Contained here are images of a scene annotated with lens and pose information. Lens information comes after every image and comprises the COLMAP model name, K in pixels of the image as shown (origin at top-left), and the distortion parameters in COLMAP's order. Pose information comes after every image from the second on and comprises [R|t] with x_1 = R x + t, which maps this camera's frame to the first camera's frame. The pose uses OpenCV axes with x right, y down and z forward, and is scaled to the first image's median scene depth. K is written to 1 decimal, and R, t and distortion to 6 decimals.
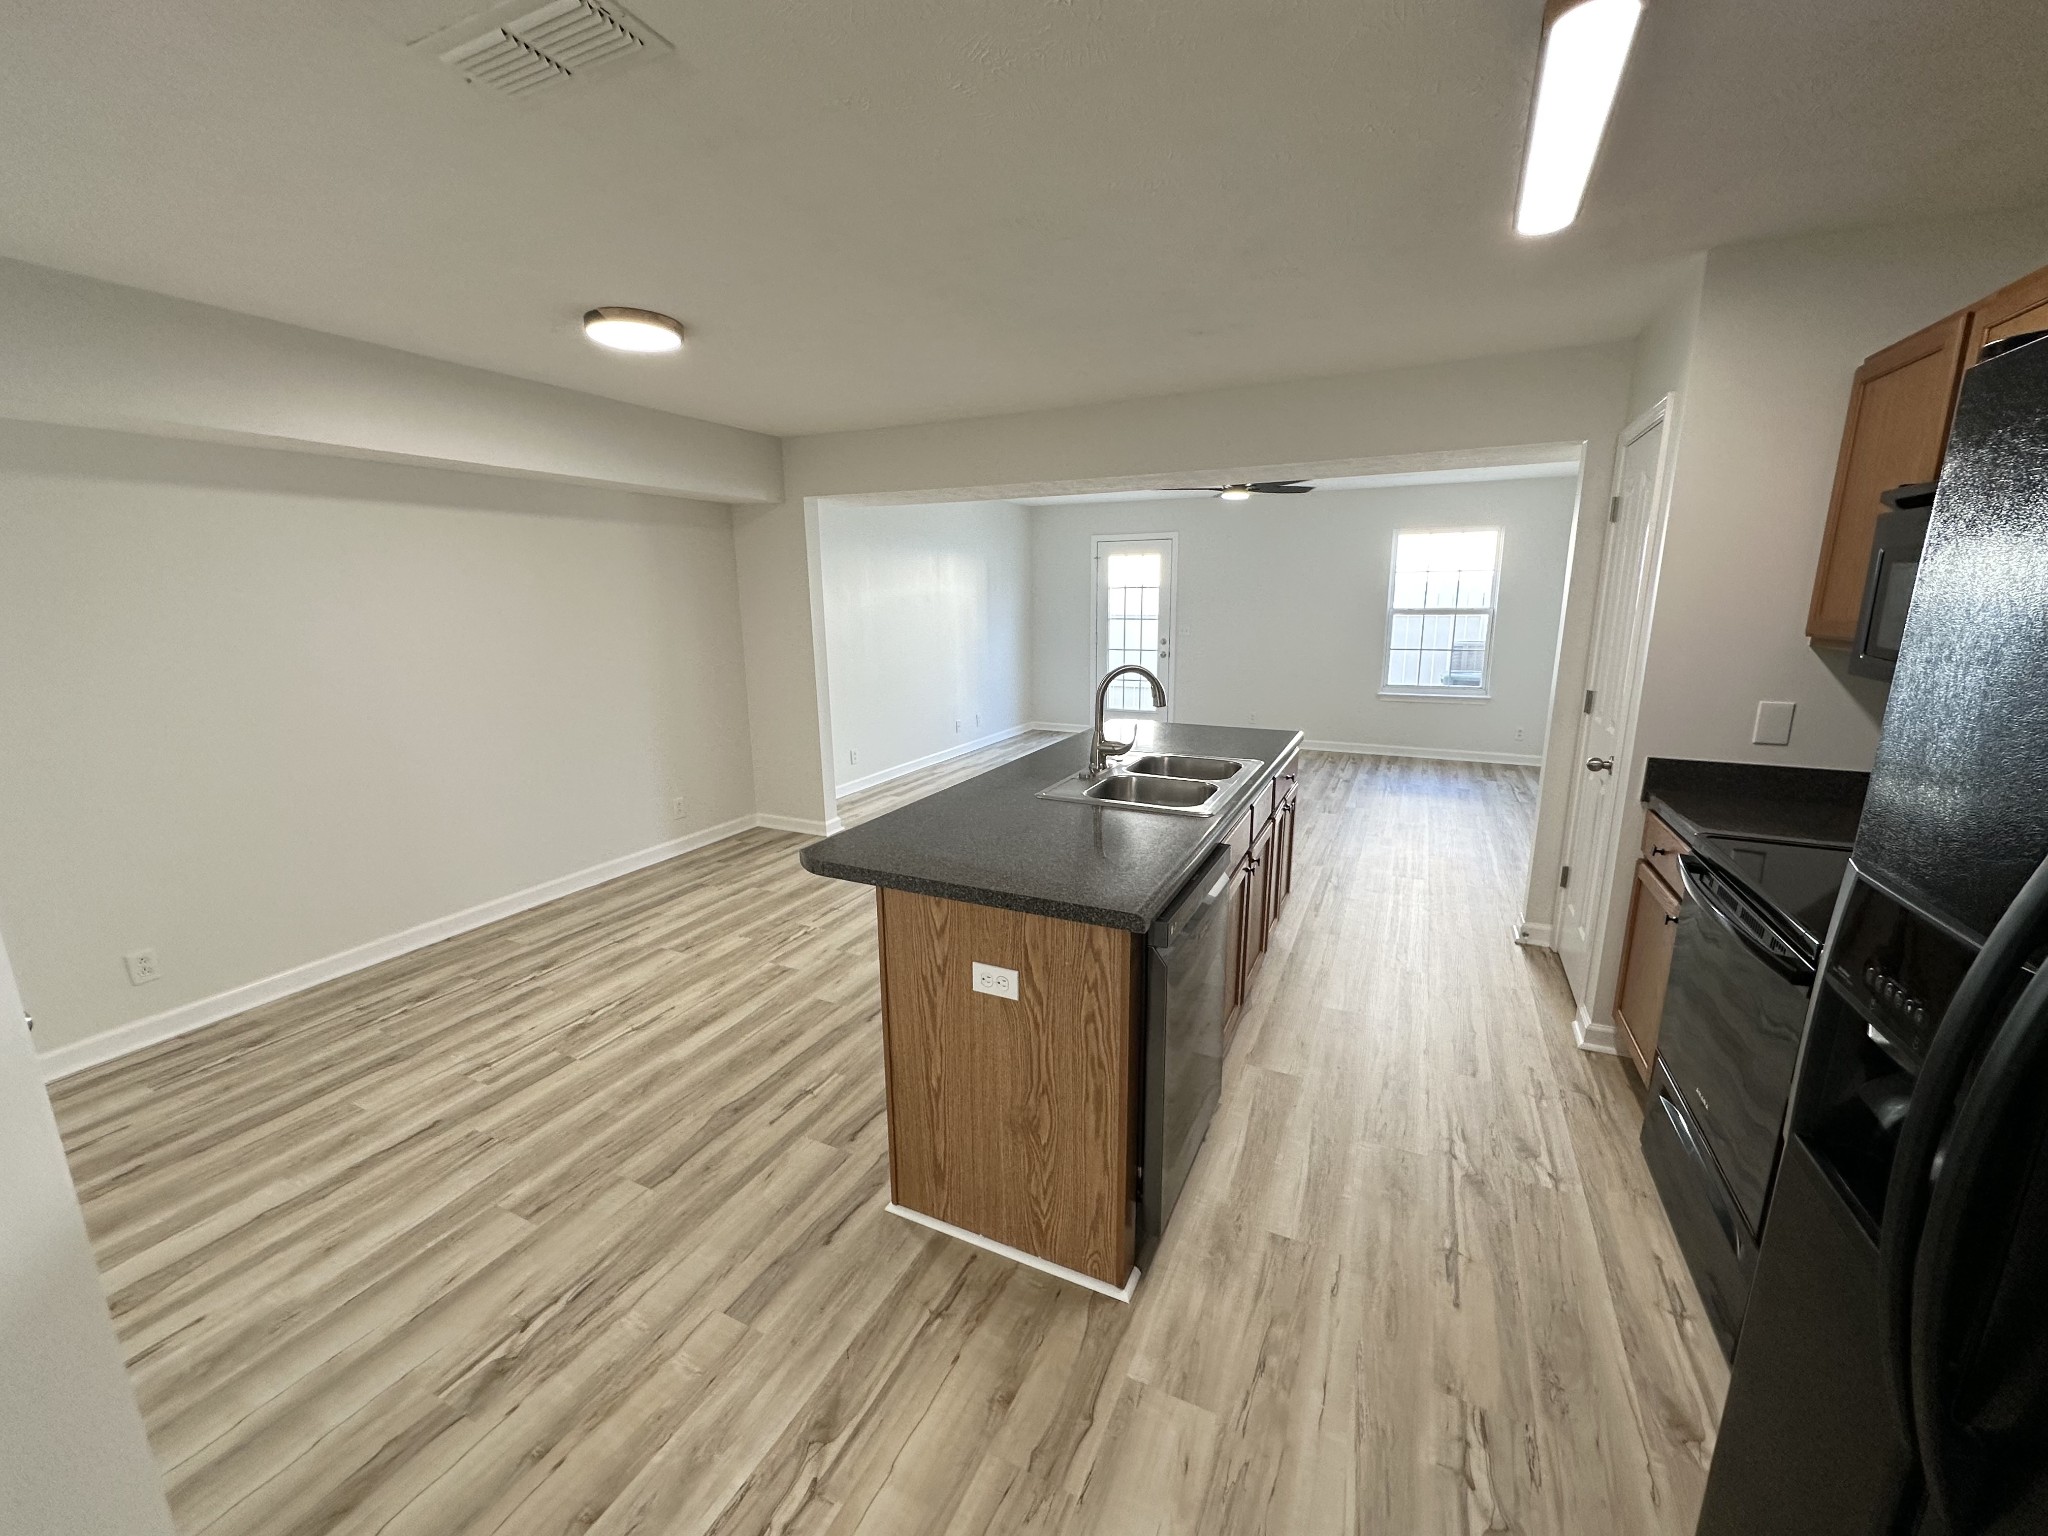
lens RADIAL K [[815.7, 0, 1021.2], [0, 815.7, 766.7], [0, 0, 1]] dist [-0.003224, 0.000587]
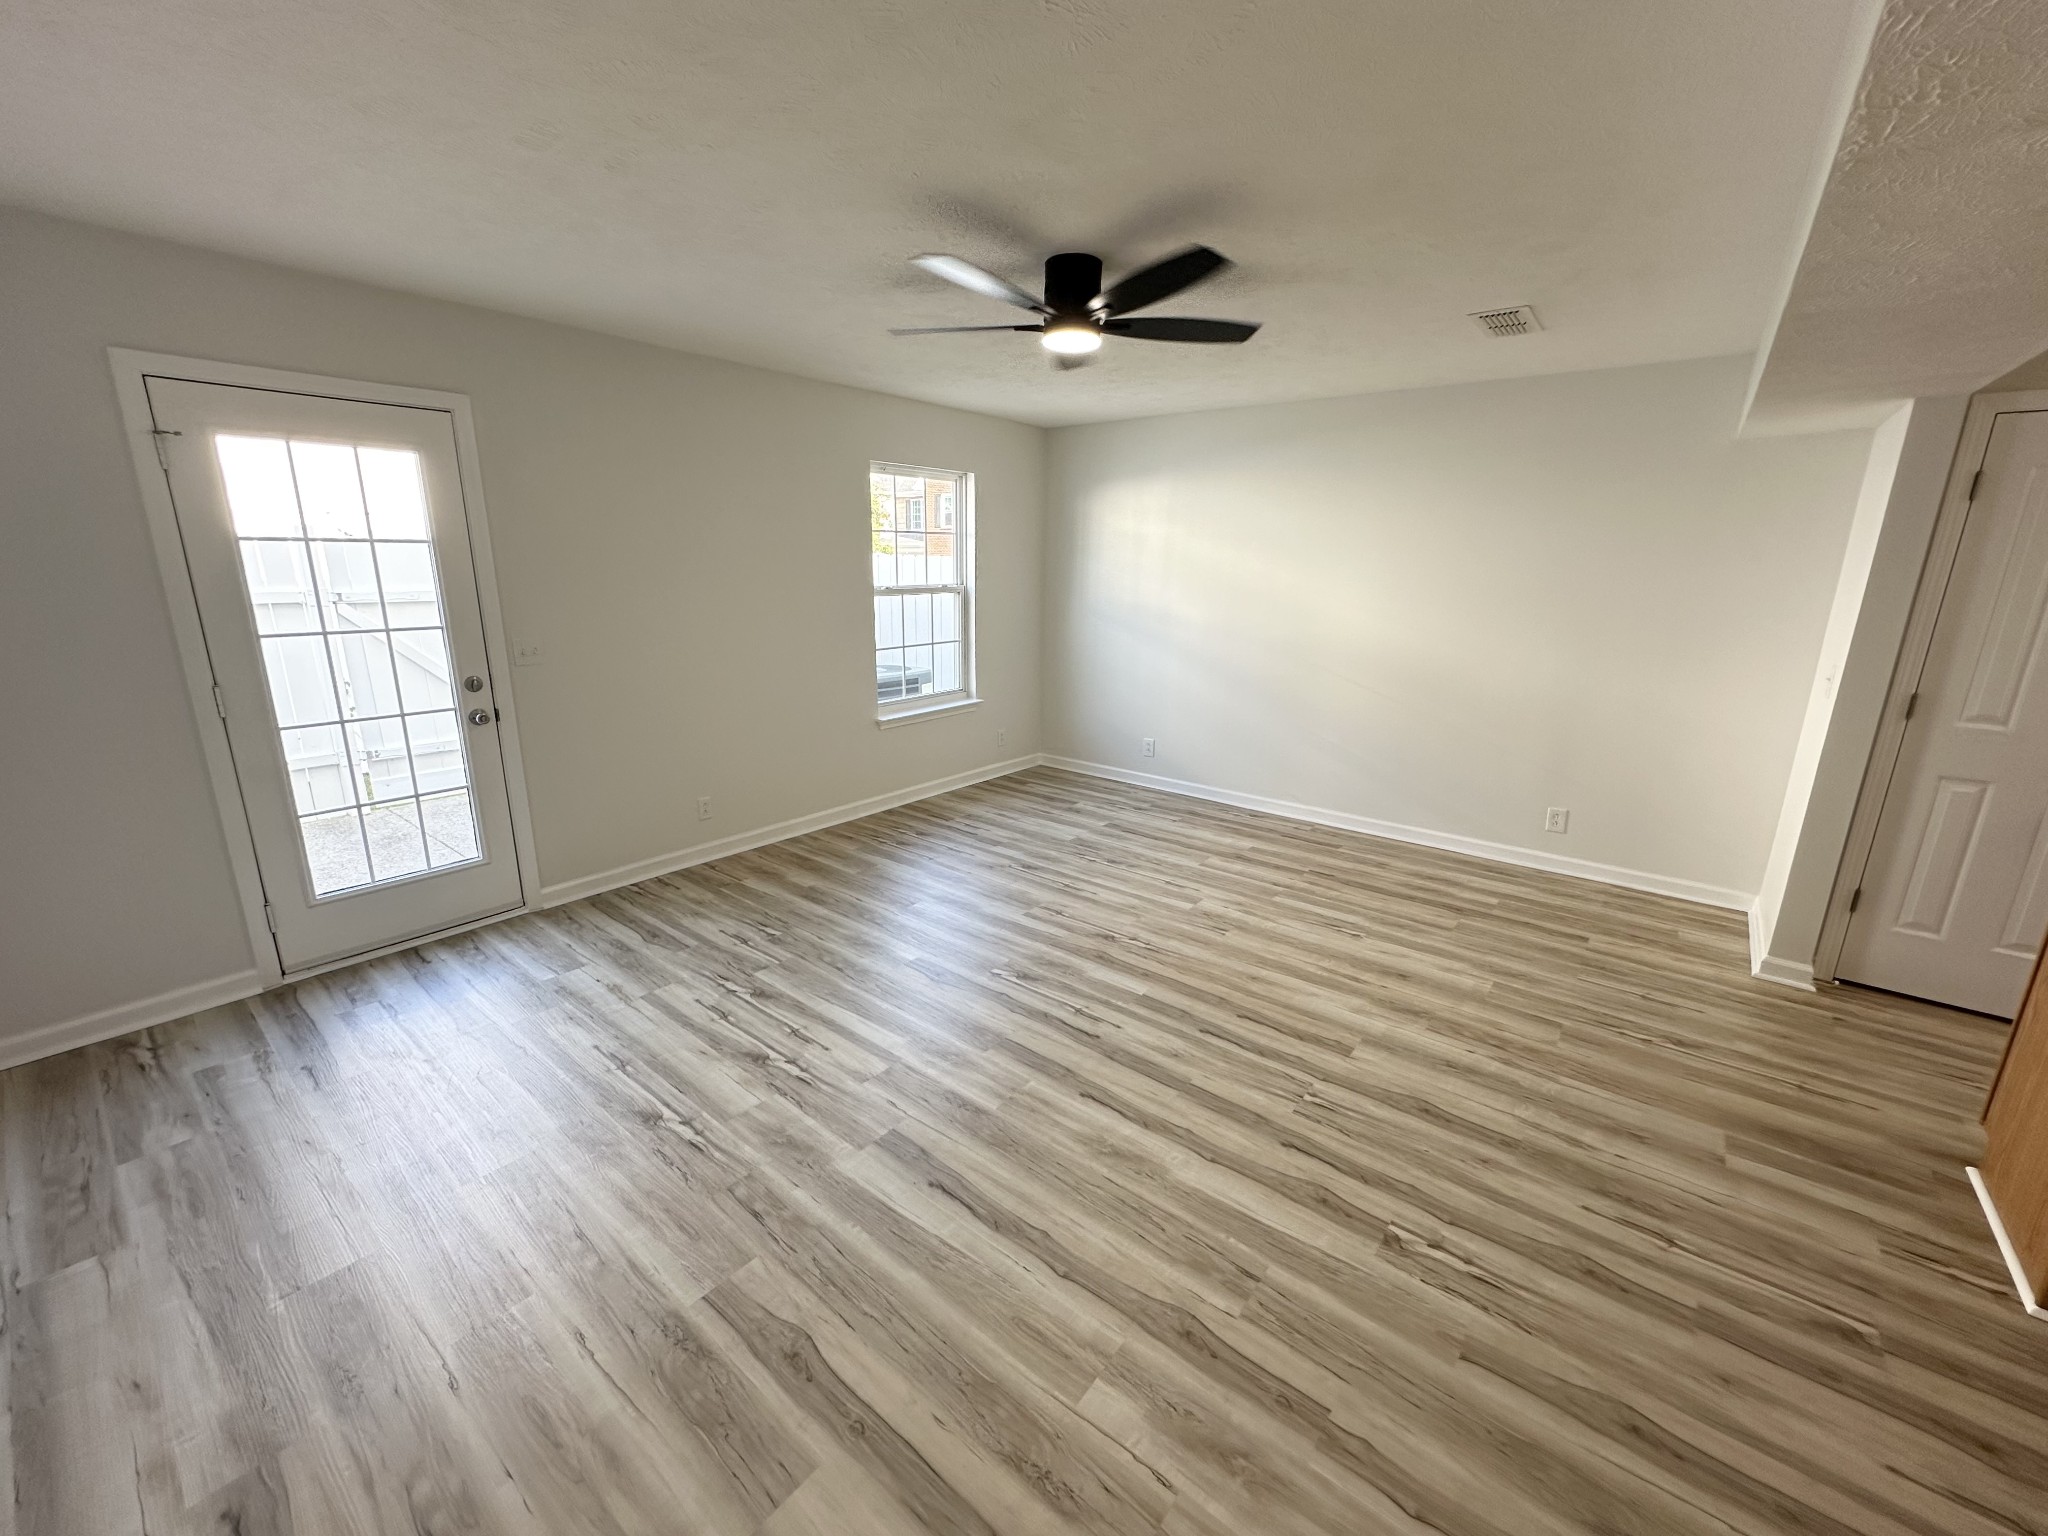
lens RADIAL K [[815.7, 0, 1023.6], [0, 815.7, 763.9], [0, 0, 1]] dist [-0.003224, 0.000587]
pose [[0.227476, -0.229243, 0.946415, -0.487938], [0.188363, 0.963898, 0.188204, -0.486237], [-0.955392, 0.135458, 0.262445, 2.256502]]
